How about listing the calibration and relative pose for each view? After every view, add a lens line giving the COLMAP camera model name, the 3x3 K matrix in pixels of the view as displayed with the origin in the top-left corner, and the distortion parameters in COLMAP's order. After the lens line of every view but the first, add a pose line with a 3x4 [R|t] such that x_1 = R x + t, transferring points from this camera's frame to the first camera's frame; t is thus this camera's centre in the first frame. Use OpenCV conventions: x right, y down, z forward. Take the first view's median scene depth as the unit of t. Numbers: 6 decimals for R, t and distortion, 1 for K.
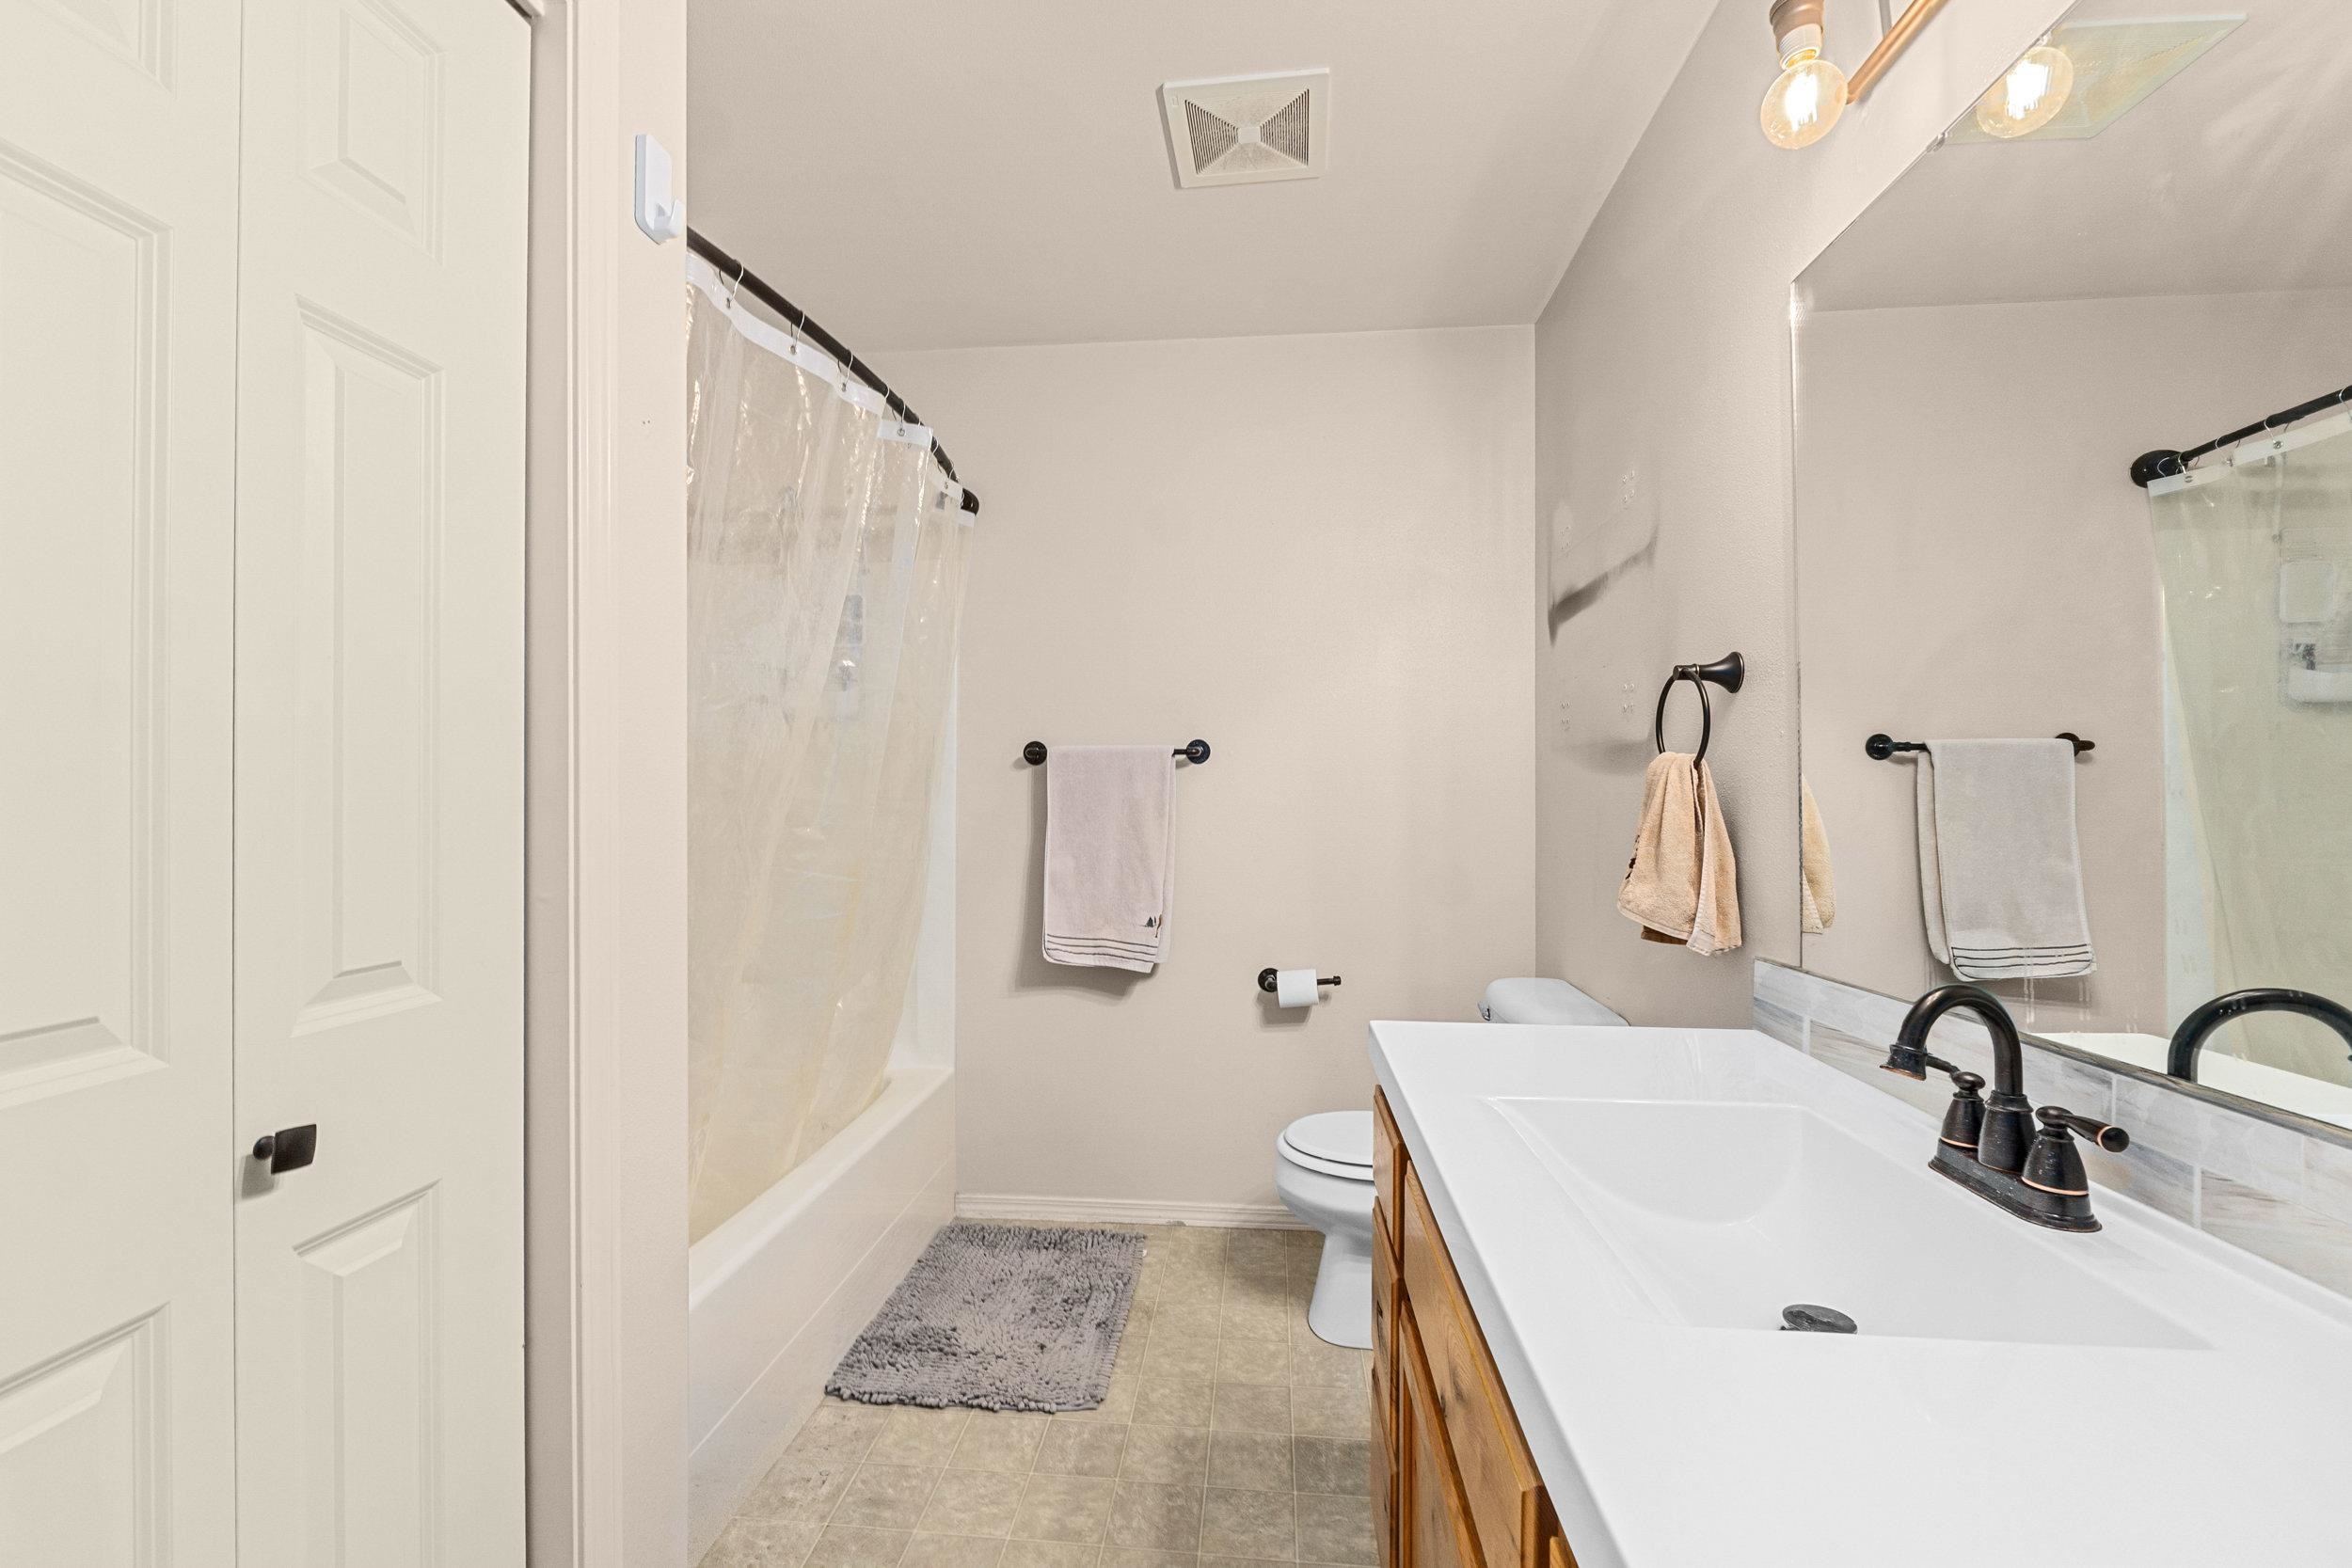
lens RADIAL K [[995.8, 0, 1170.1], [0, 995.8, 782.1], [0, 0, 1]] dist [-0.001192, -0.001016]
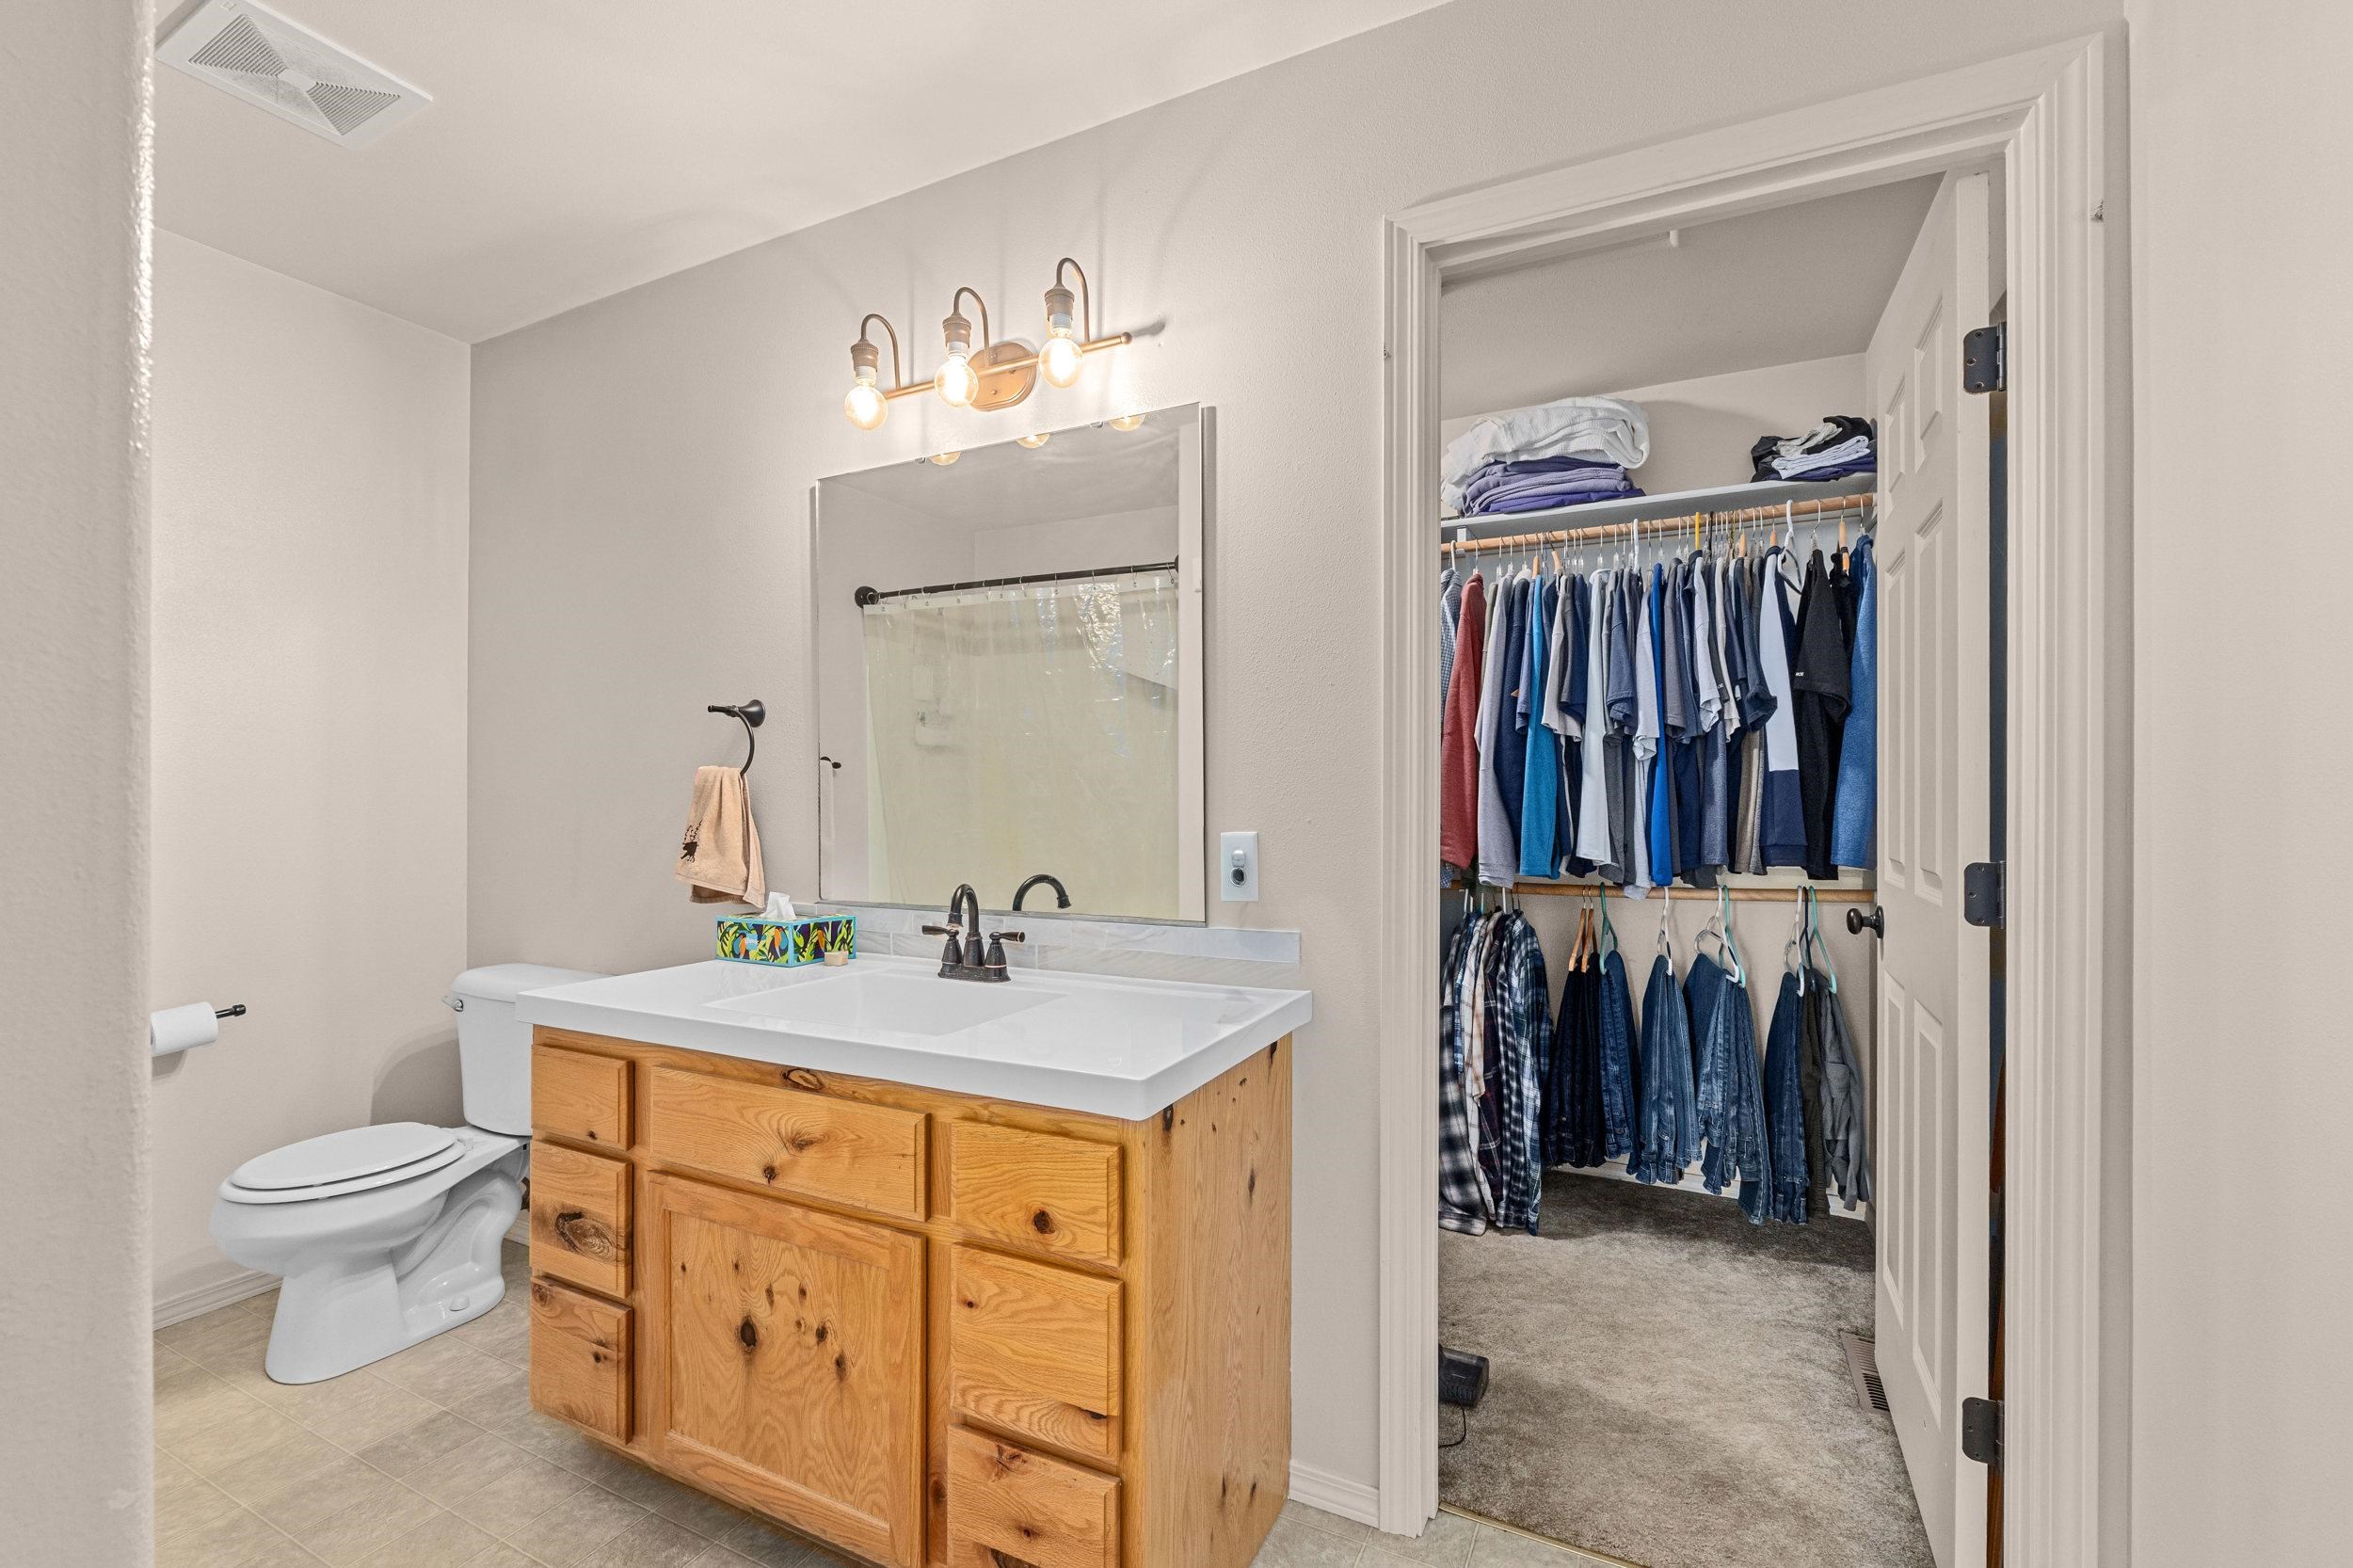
lens RADIAL K [[996.3, 0, 1170.6], [0, 996.3, 782.1], [0, 0, 1]] dist [-0.001192, -0.001016]
pose [[0.362782, 0.013046, 0.931783, -0.510517], [-0.012531, 0.999880, -0.009121, -0.002510], [-0.931790, -0.008368, 0.362902, -0.099986]]
